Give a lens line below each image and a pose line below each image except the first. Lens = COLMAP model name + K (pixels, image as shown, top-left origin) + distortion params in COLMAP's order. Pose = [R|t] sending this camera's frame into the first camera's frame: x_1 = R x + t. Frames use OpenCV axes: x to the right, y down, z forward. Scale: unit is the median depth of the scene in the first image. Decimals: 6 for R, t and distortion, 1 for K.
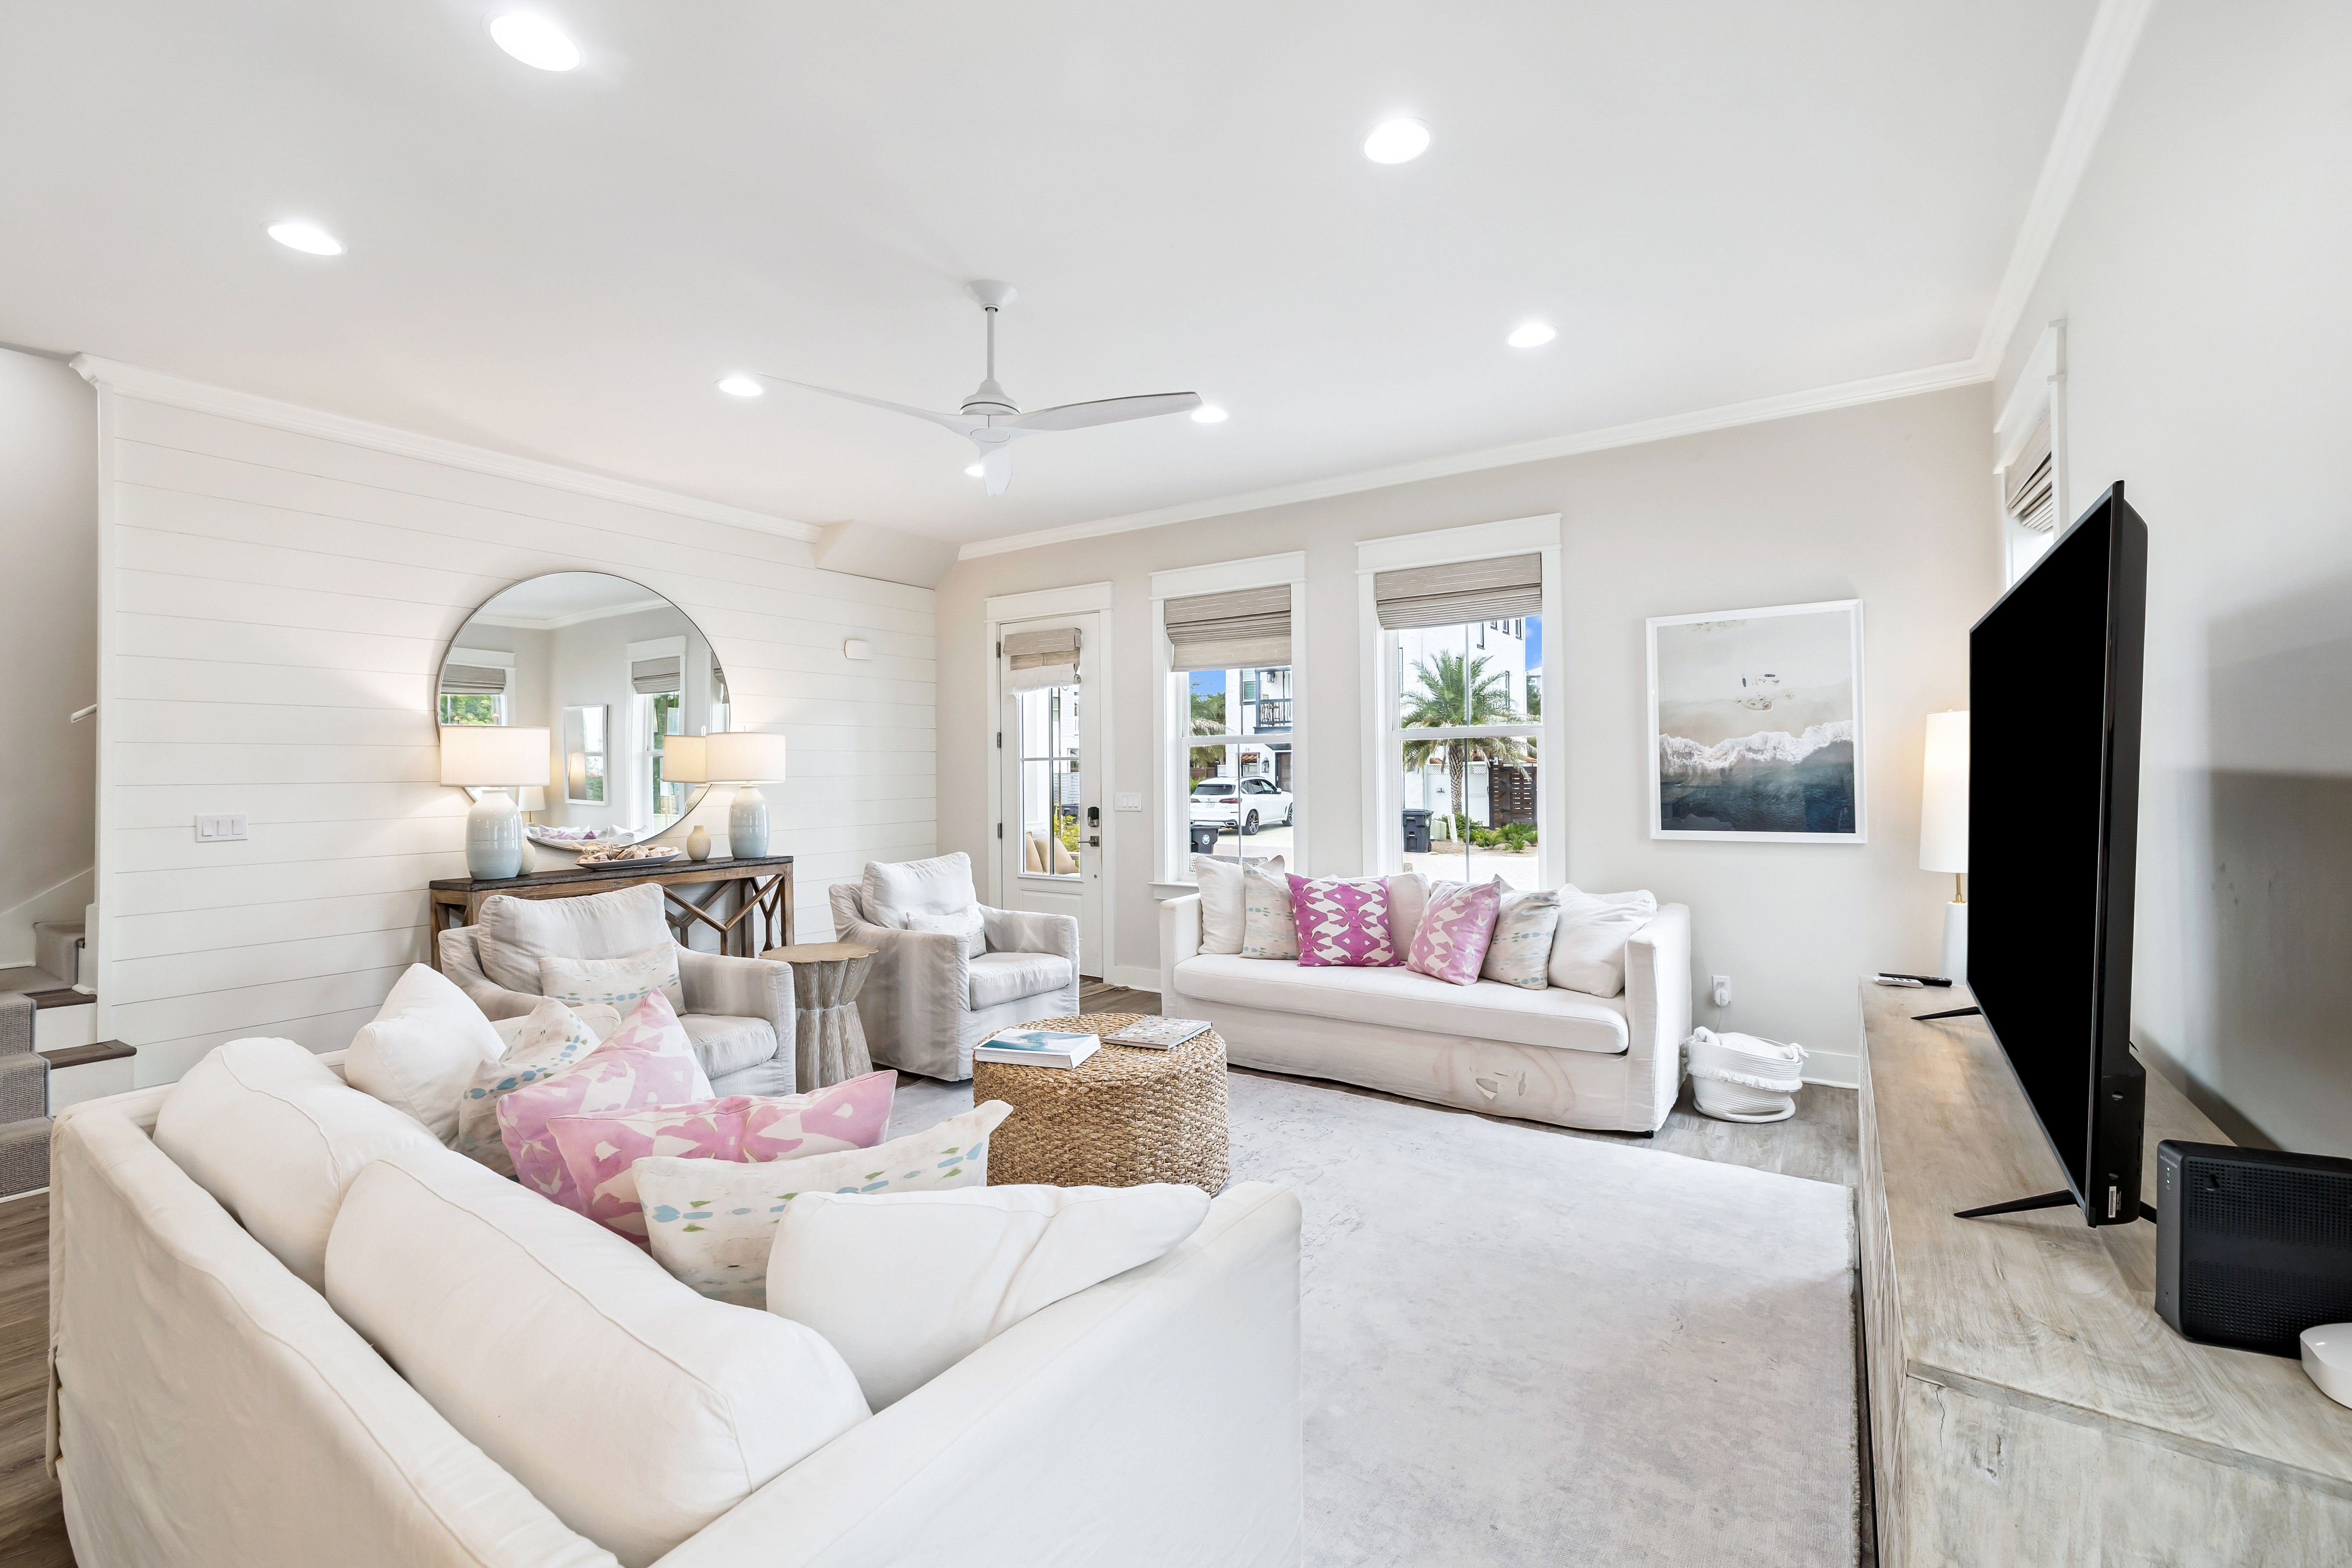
lens RADIAL K [[991.0, 0, 1177.9], [0, 991.0, 761.8], [0, 0, 1]] dist [0.000272, -0.000402]
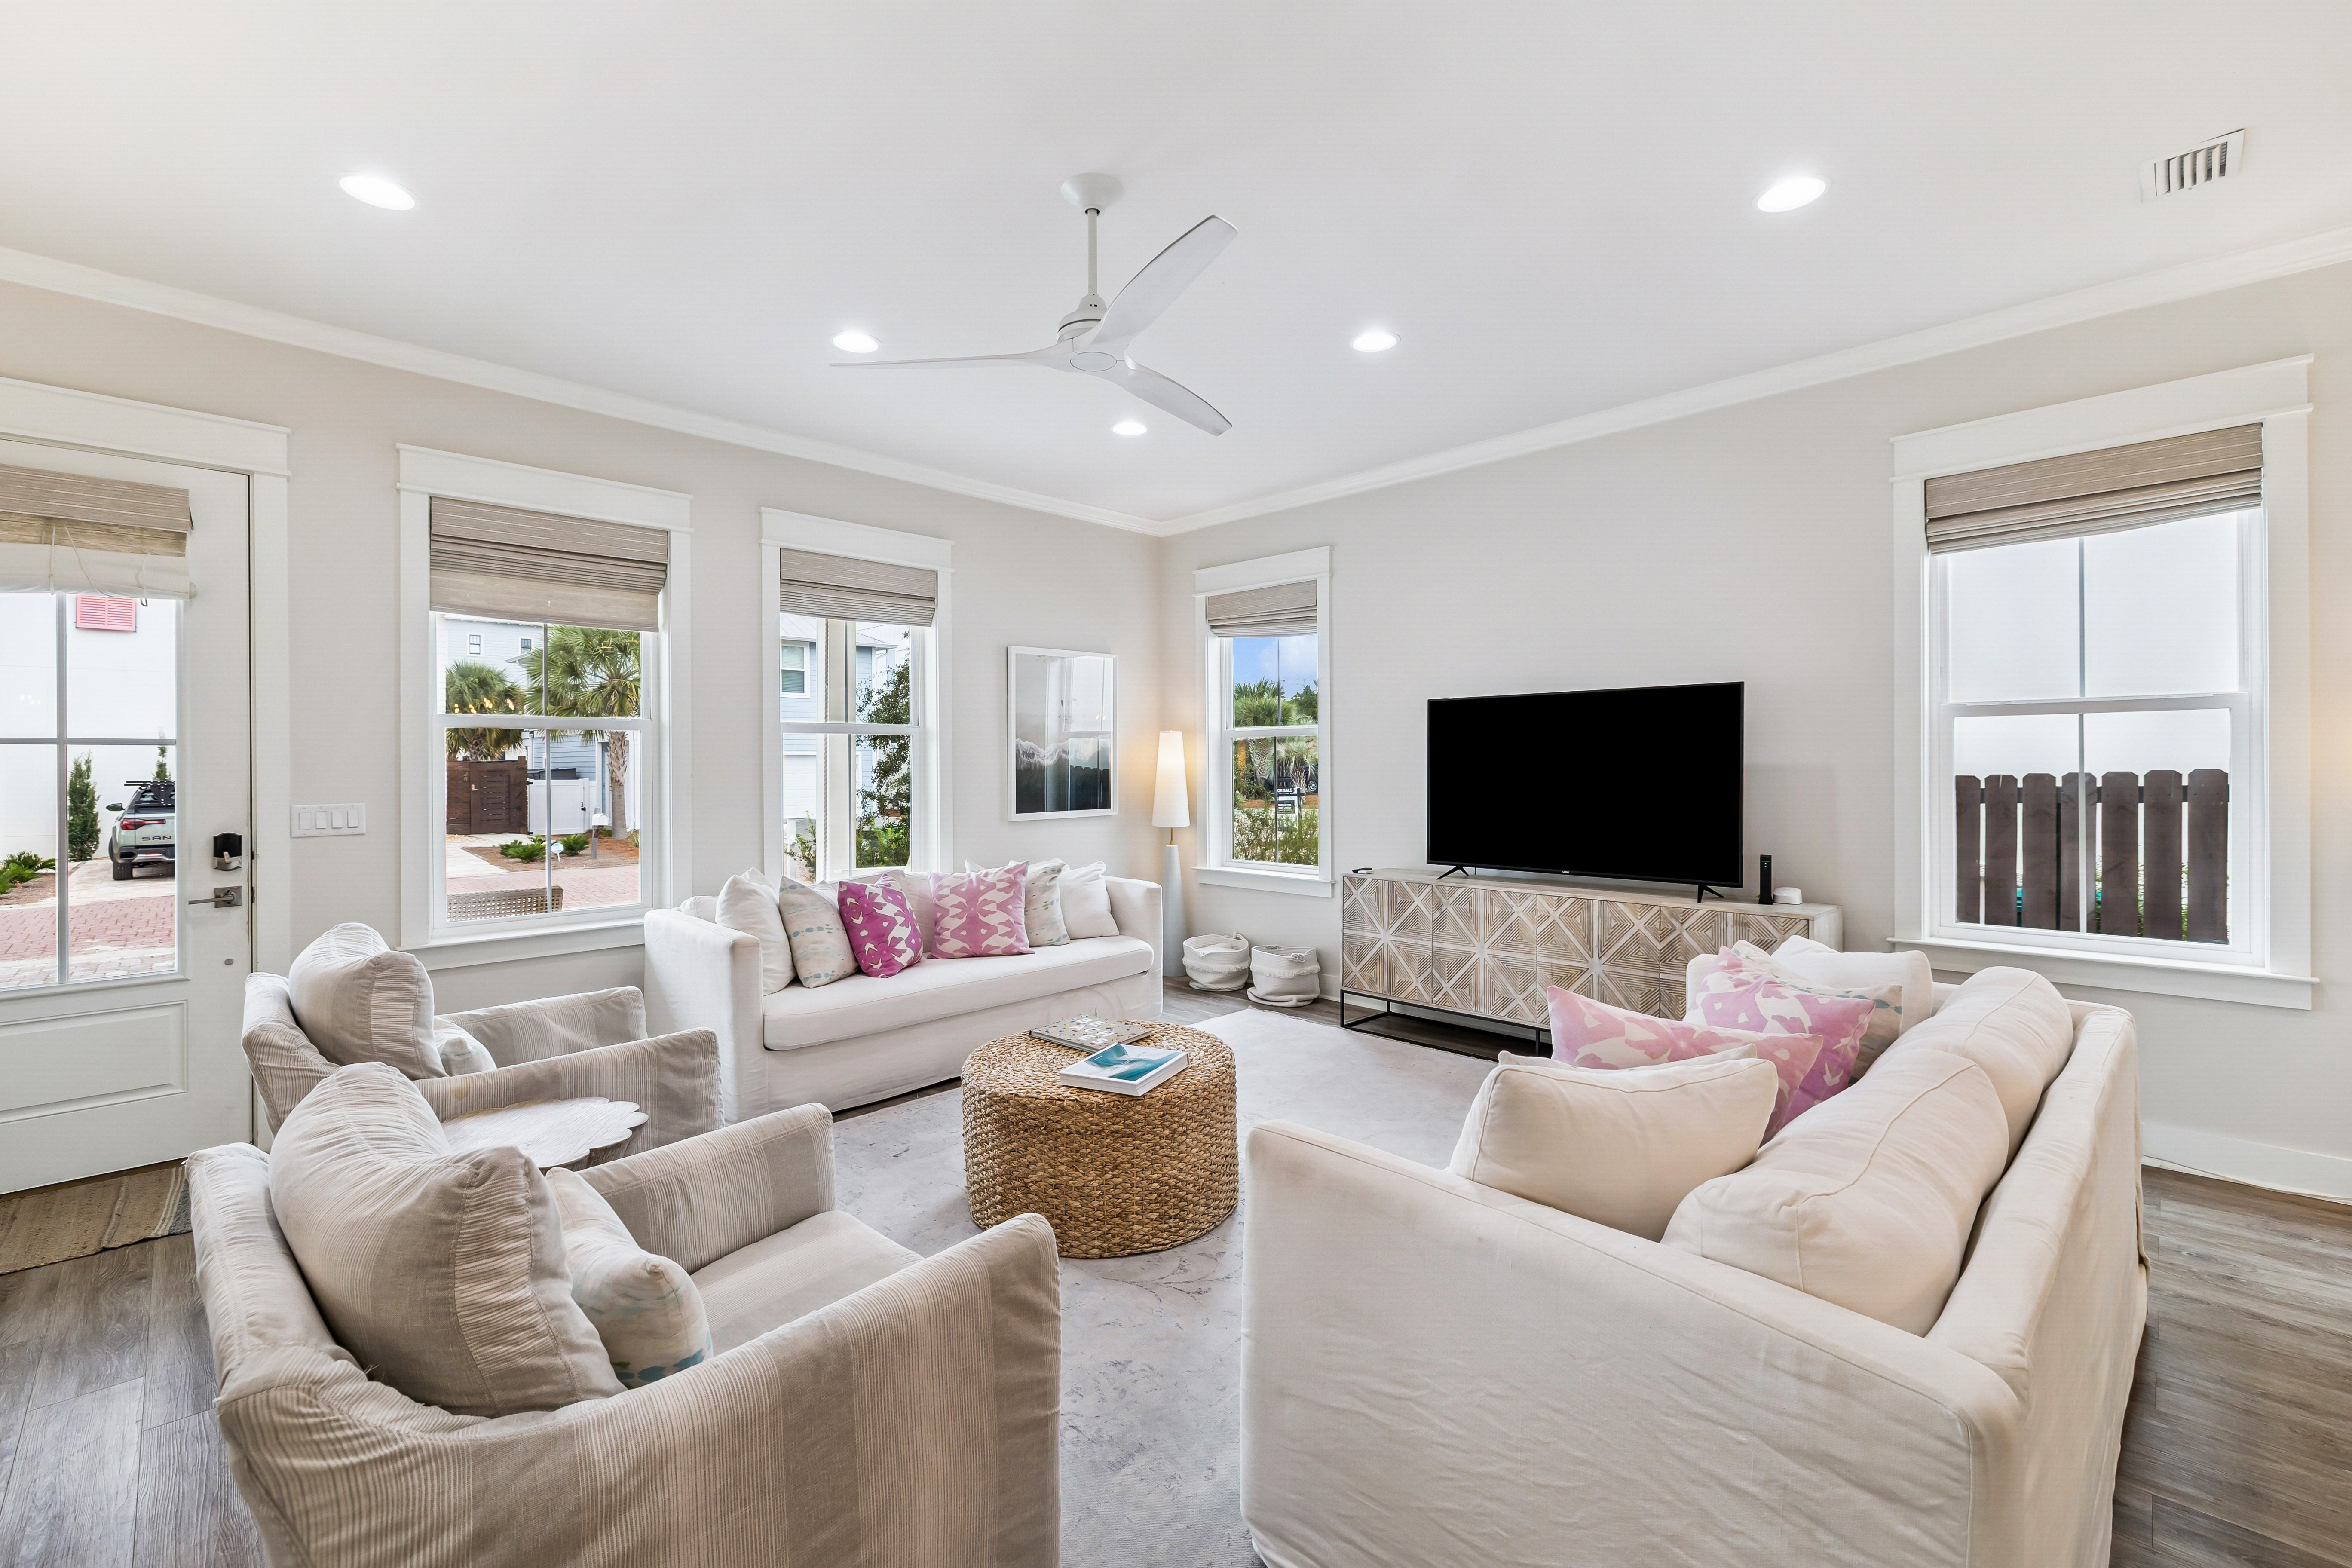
lens RADIAL K [[991.0, 0, 1177.9], [0, 991.0, 761.8], [0, 0, 1]] dist [0.000272, -0.000402]
pose [[0.197283, 0.013378, 0.980255, -0.713811], [-0.001220, 0.999909, -0.013401, 0.018855], [-0.980346, 0.001448, 0.197282, 0.548080]]
